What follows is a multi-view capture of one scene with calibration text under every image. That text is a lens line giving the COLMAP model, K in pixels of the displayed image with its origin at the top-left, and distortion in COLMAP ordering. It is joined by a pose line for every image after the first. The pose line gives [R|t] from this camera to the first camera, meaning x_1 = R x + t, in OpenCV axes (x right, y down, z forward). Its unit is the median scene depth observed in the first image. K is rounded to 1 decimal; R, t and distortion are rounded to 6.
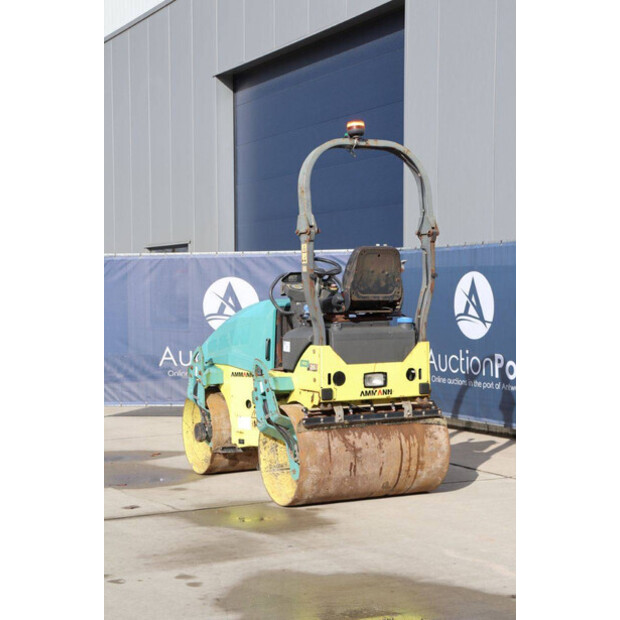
lens RADIAL K [[1145.9, 0, 307.9], [0, 1145.9, 308.7], [0, 0, 1]] dist [0.202896, 0.000000]
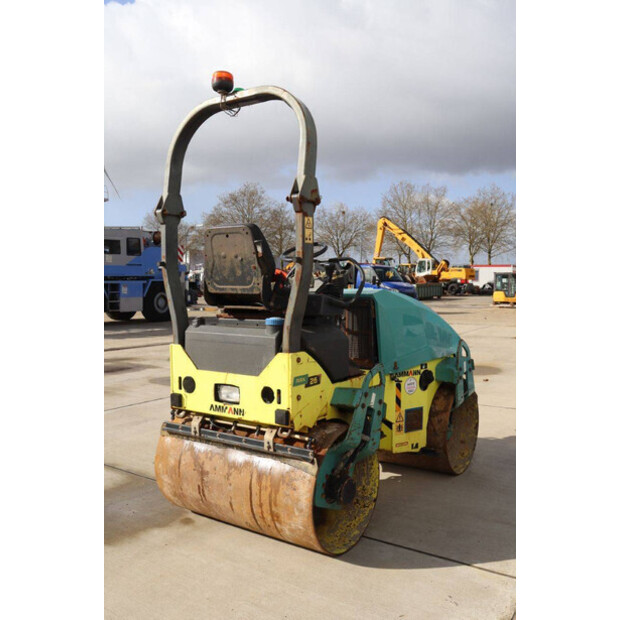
lens RADIAL K [[587.9, 0, 311.7], [0, 587.9, 313.8], [0, 0, 1]] dist [-0.071992, 0.000000]
pose [[0.474021, 0.059311, -0.878514, 0.438900], [-0.018131, 0.998175, 0.057606, -0.017580], [0.880327, -0.011378, 0.474231, 0.858408]]
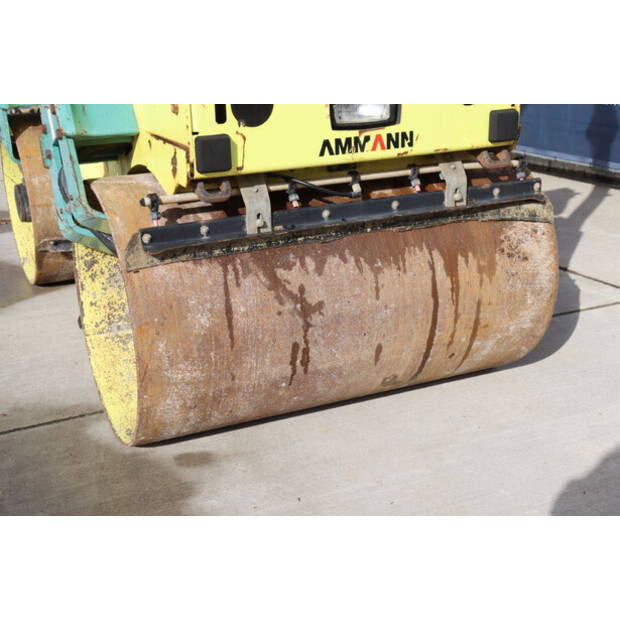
lens RADIAL K [[896.7, 0, 314.7], [0, 896.7, 309.1], [0, 0, 1]] dist [0.089287, 0.000000]
pose [[0.999778, -0.002259, -0.020962, 0.049041], [0.008539, 0.952432, 0.304632, 0.038173], [0.019277, -0.304743, 0.952240, 0.726717]]
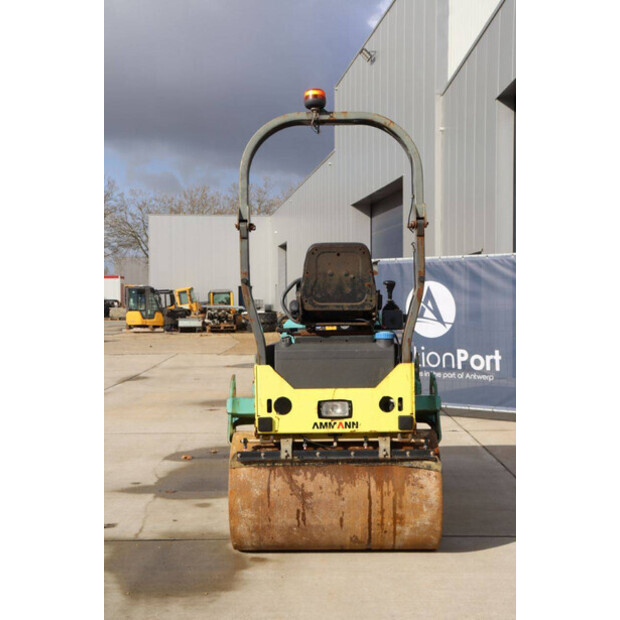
lens RADIAL K [[838.2, 0, 311.0], [0, 838.2, 315.5], [0, 0, 1]] dist [0.056376, 0.000000]
pose [[0.885060, 0.013037, -0.465294, 0.316393], [-0.006868, 0.999865, 0.014950, -0.012375], [0.465426, -0.010035, 0.885030, 0.471181]]
